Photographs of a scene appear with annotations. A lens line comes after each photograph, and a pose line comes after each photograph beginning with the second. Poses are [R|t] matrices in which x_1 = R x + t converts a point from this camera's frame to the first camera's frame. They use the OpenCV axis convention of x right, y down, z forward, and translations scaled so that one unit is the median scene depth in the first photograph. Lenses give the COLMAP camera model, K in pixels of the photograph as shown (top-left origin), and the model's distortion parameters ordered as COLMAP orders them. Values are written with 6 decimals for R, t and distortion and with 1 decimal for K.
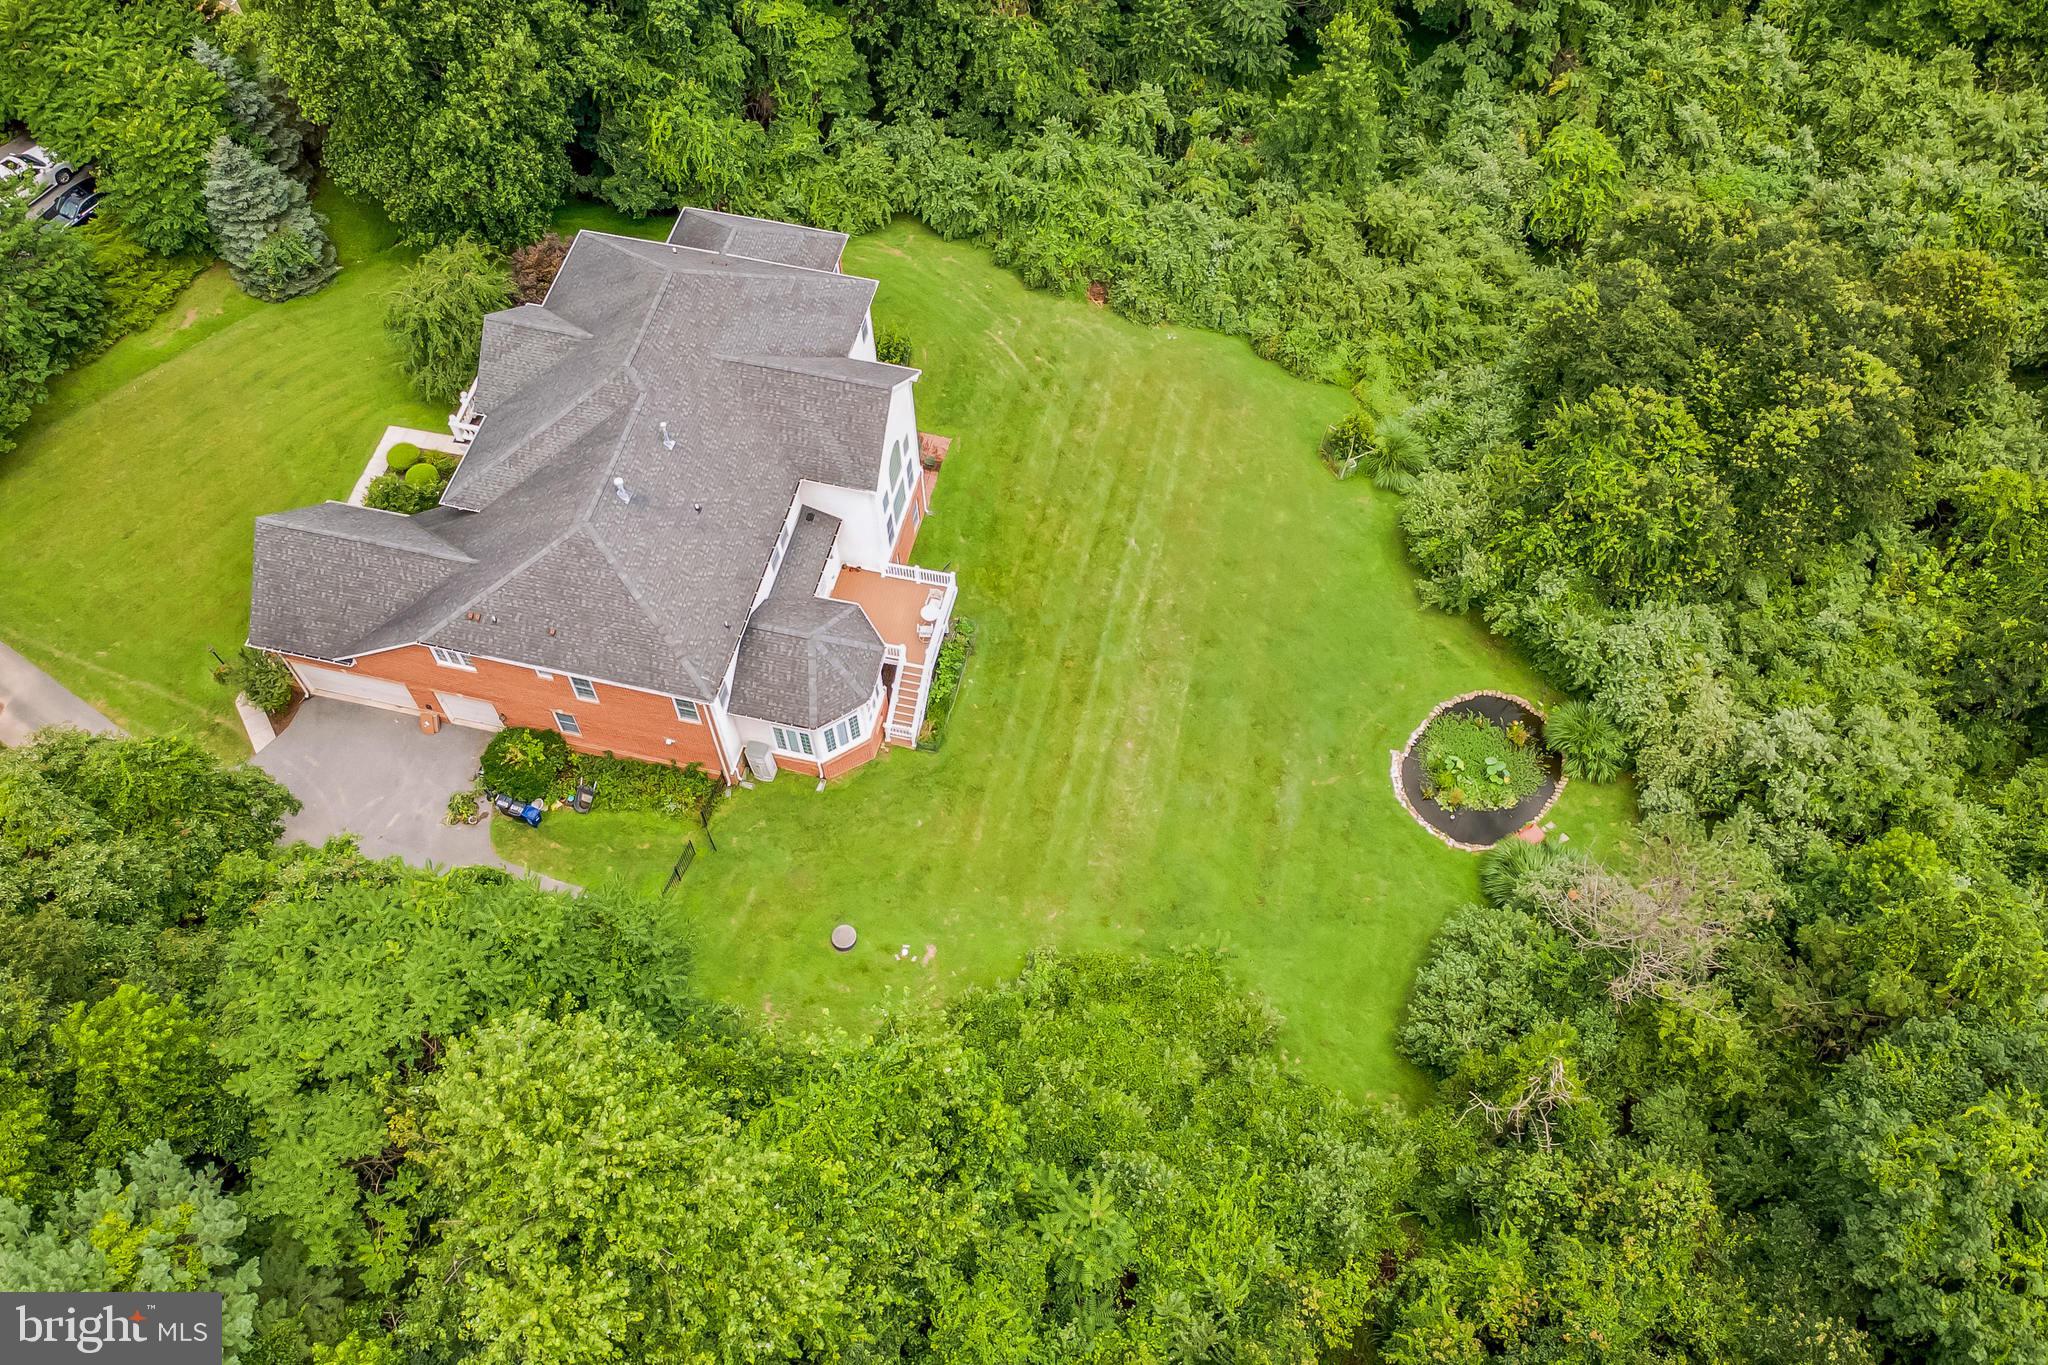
lens RADIAL K [[1784.7, 0, 1024.0], [0, 1784.7, 682.5], [0, 0, 1]] dist [0.050042, -0.000541]
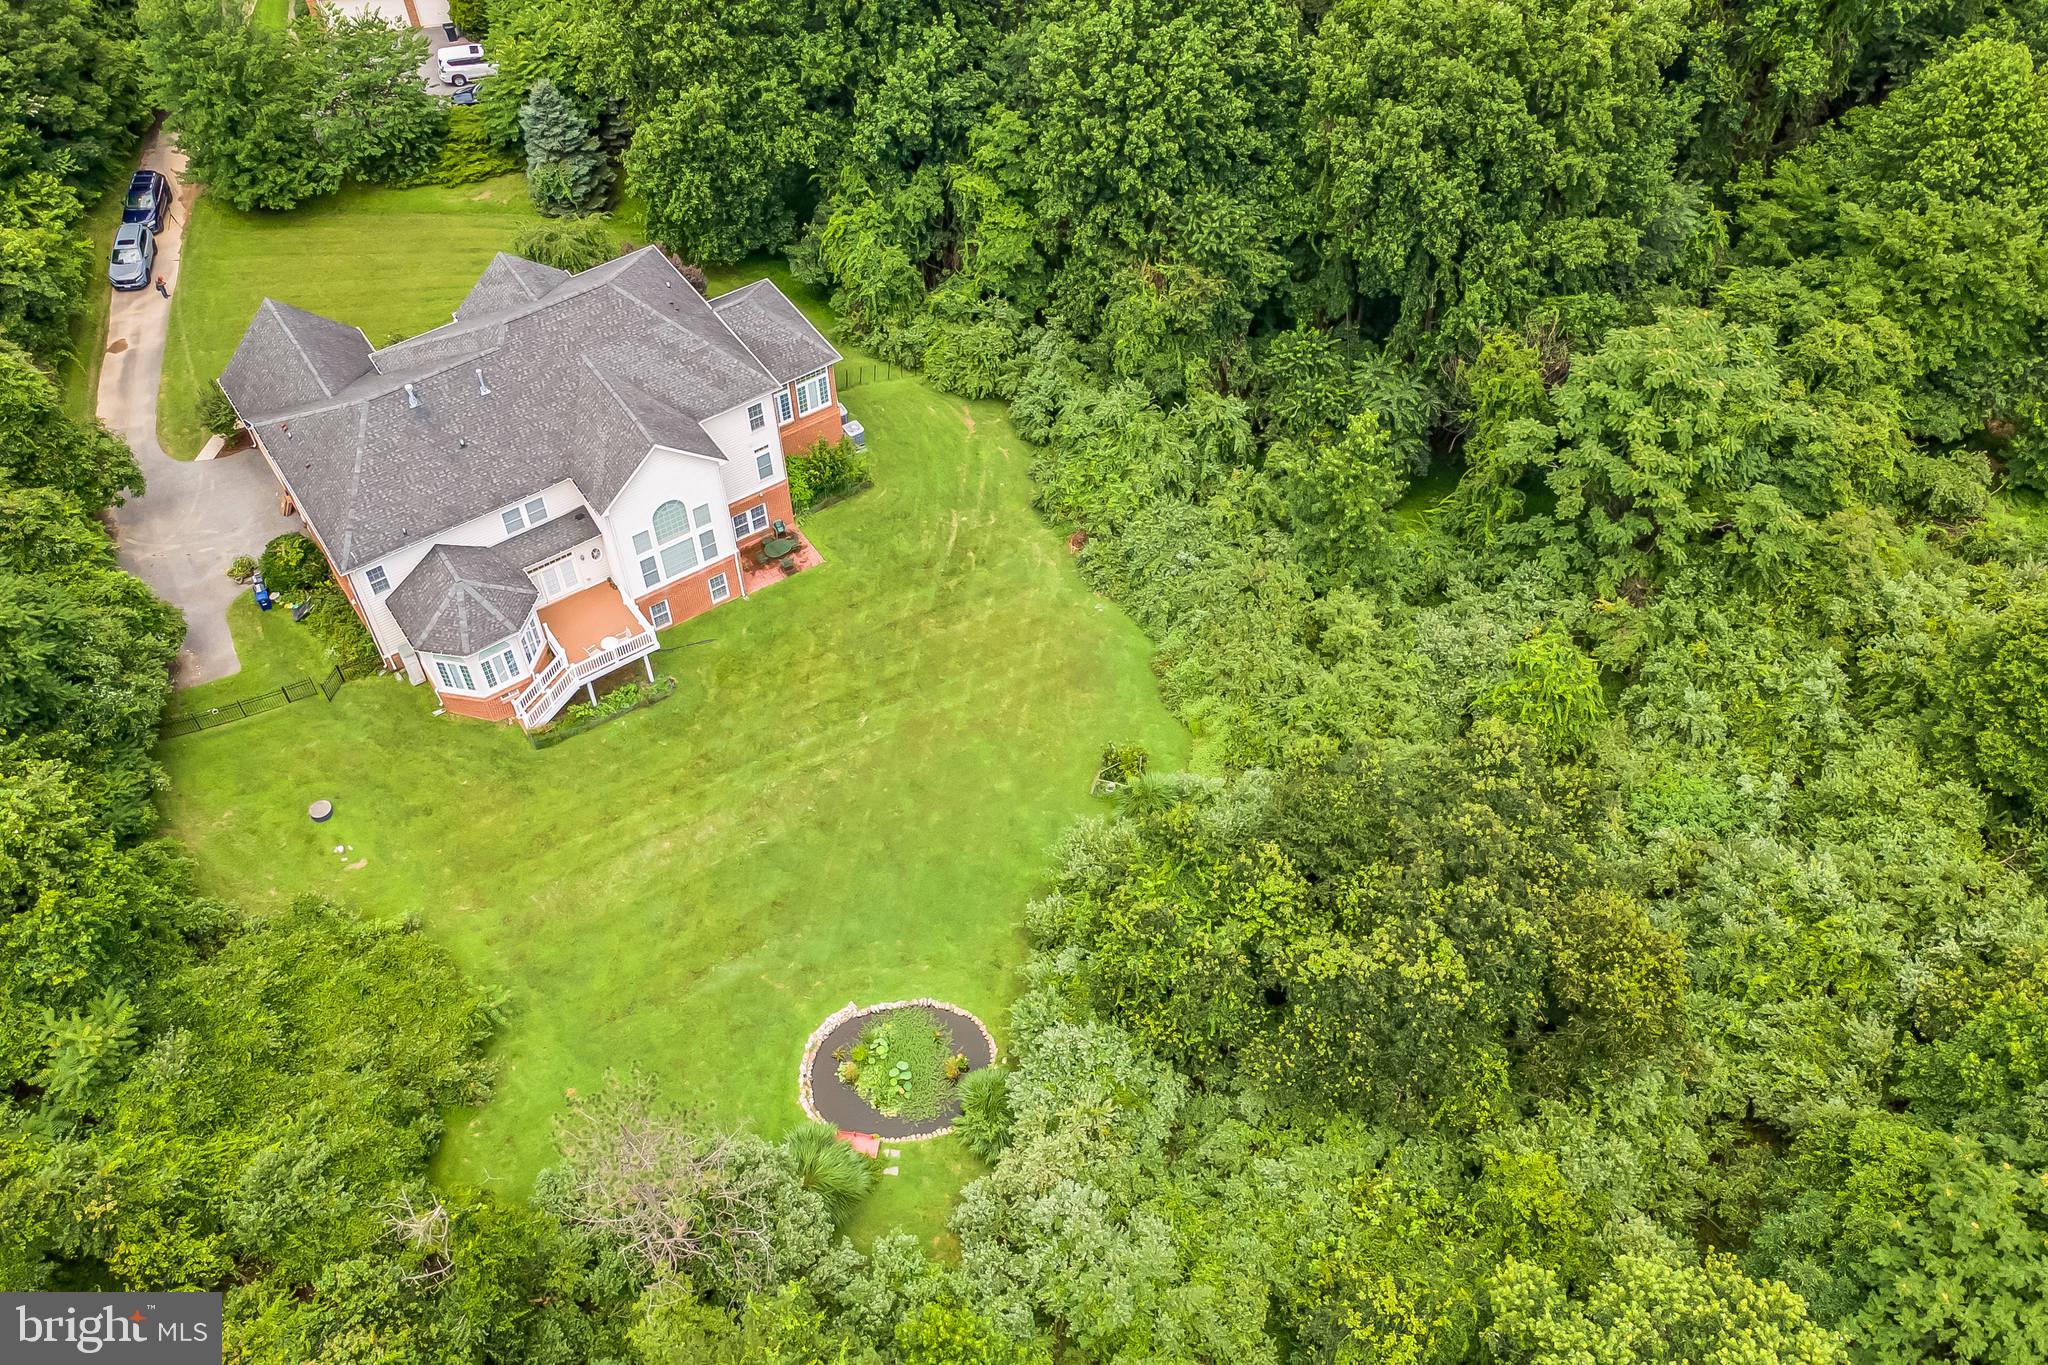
lens RADIAL K [[1784.7, 0, 1024.0], [0, 1784.7, 682.5], [0, 0, 1]] dist [0.050042, -0.000541]
pose [[0.740425, 0.519068, -0.427012, 0.608484], [-0.571079, 0.820860, 0.007590, -0.169970], [0.354457, 0.238238, 0.904214, 0.091899]]
